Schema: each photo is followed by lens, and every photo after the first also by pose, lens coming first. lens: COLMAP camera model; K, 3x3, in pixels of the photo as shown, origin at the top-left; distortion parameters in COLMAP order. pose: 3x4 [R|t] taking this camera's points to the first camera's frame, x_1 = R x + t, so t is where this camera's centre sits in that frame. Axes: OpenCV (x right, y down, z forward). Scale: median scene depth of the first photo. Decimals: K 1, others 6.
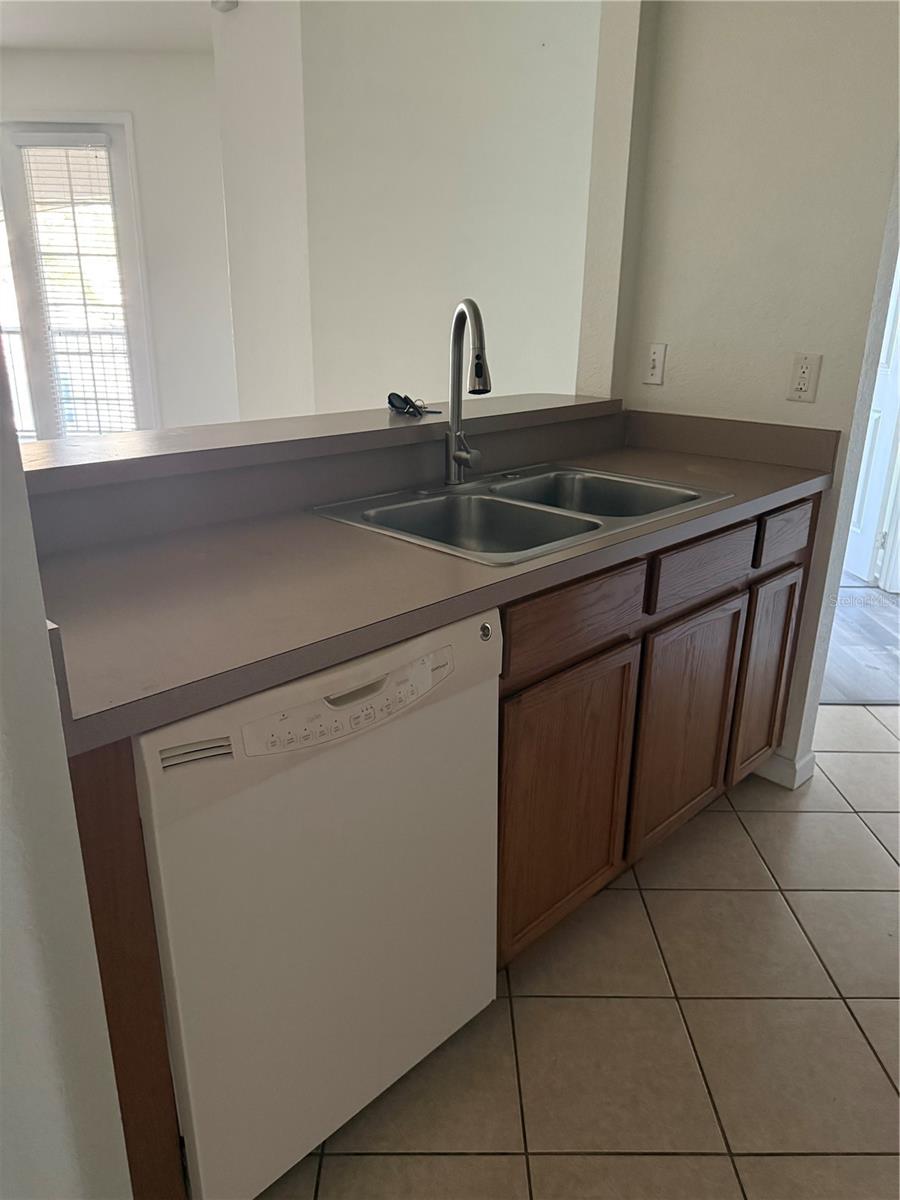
lens RADIAL K [[845.3, 0, 453.6], [0, 845.3, 588.6], [0, 0, 1]] dist [0.122480, -0.177890]
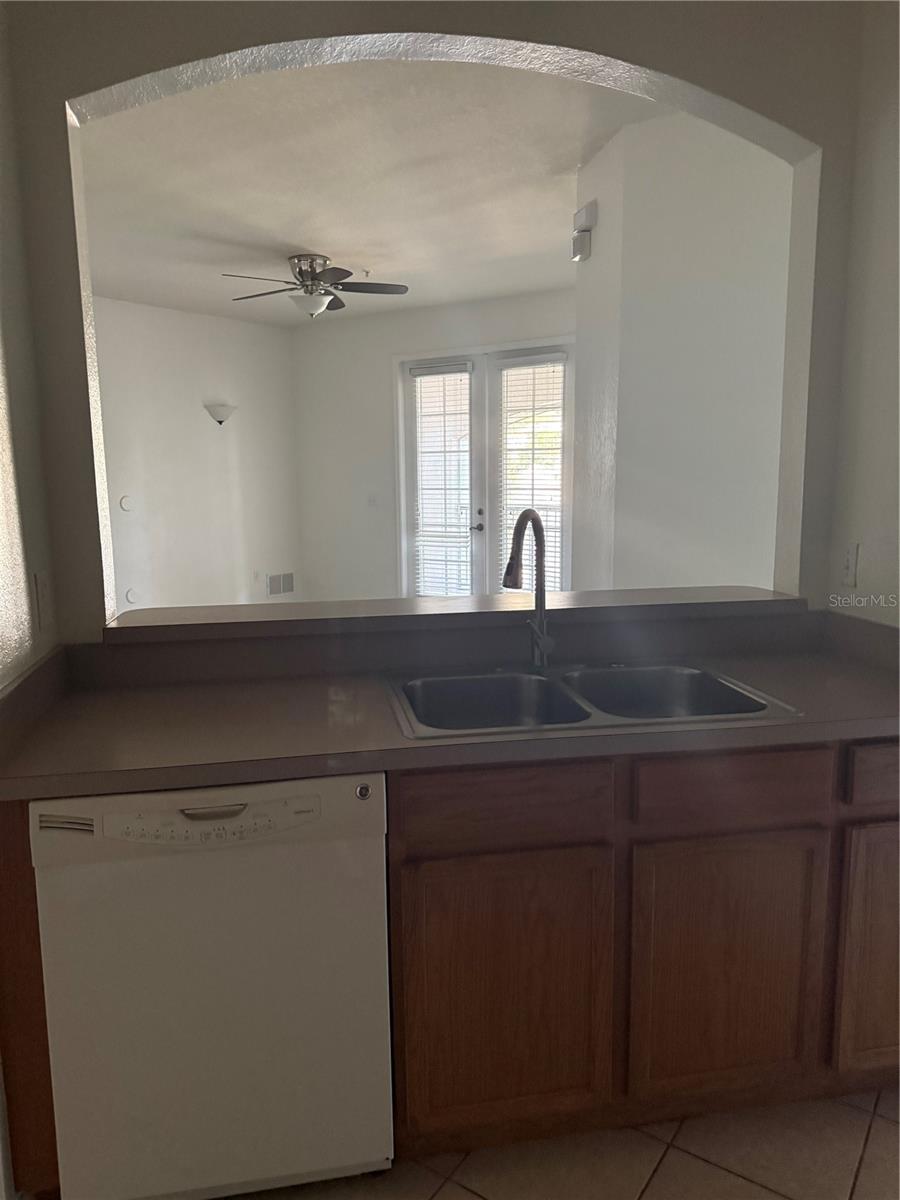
lens RADIAL K [[845.3, 0, 453.6], [0, 845.3, 588.6], [0, 0, 1]] dist [0.122480, -0.177890]
pose [[0.815887, 0.060153, -0.575073, 0.506416], [-0.165581, 0.977228, -0.132700, -0.055452], [0.553995, 0.203489, 0.807268, 0.042467]]
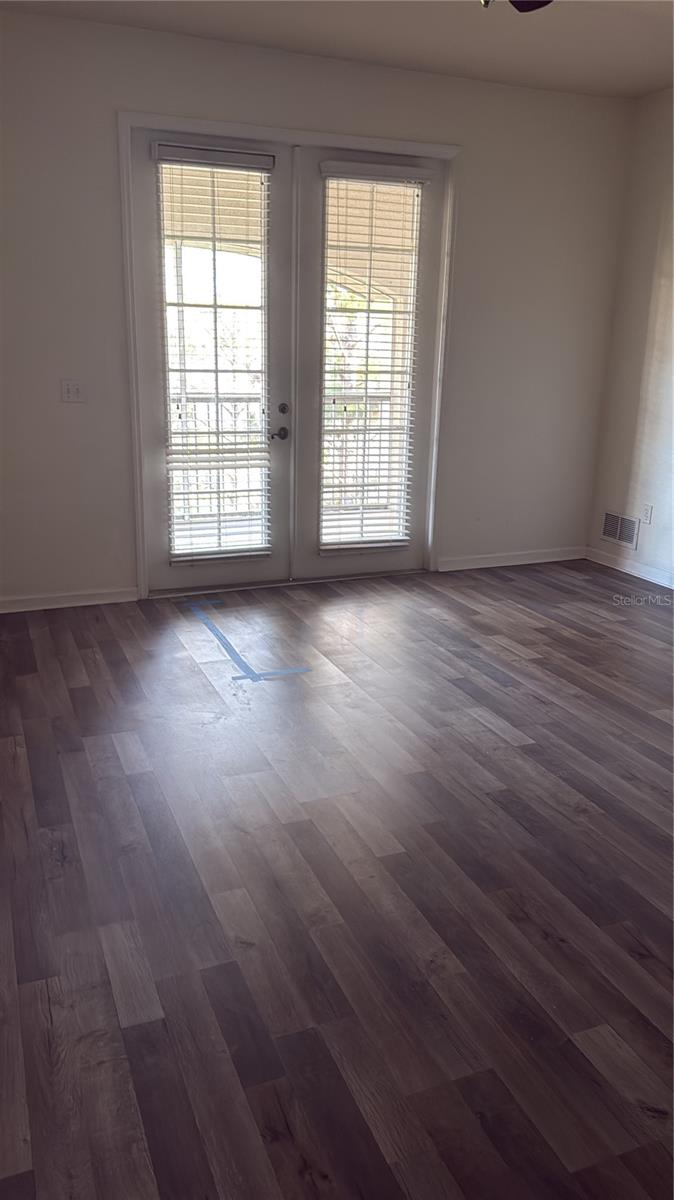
lens RADIAL K [[882.4, 0, 337.0], [0, 882.4, 600.0], [0, 0, 1]] dist [-0.009172, -0.001993]
pose [[0.933416, -0.092607, 0.346639, -2.292094], [0.106354, 0.994111, -0.020801, -0.302626], [-0.342671, 0.056283, 0.937768, 0.727221]]
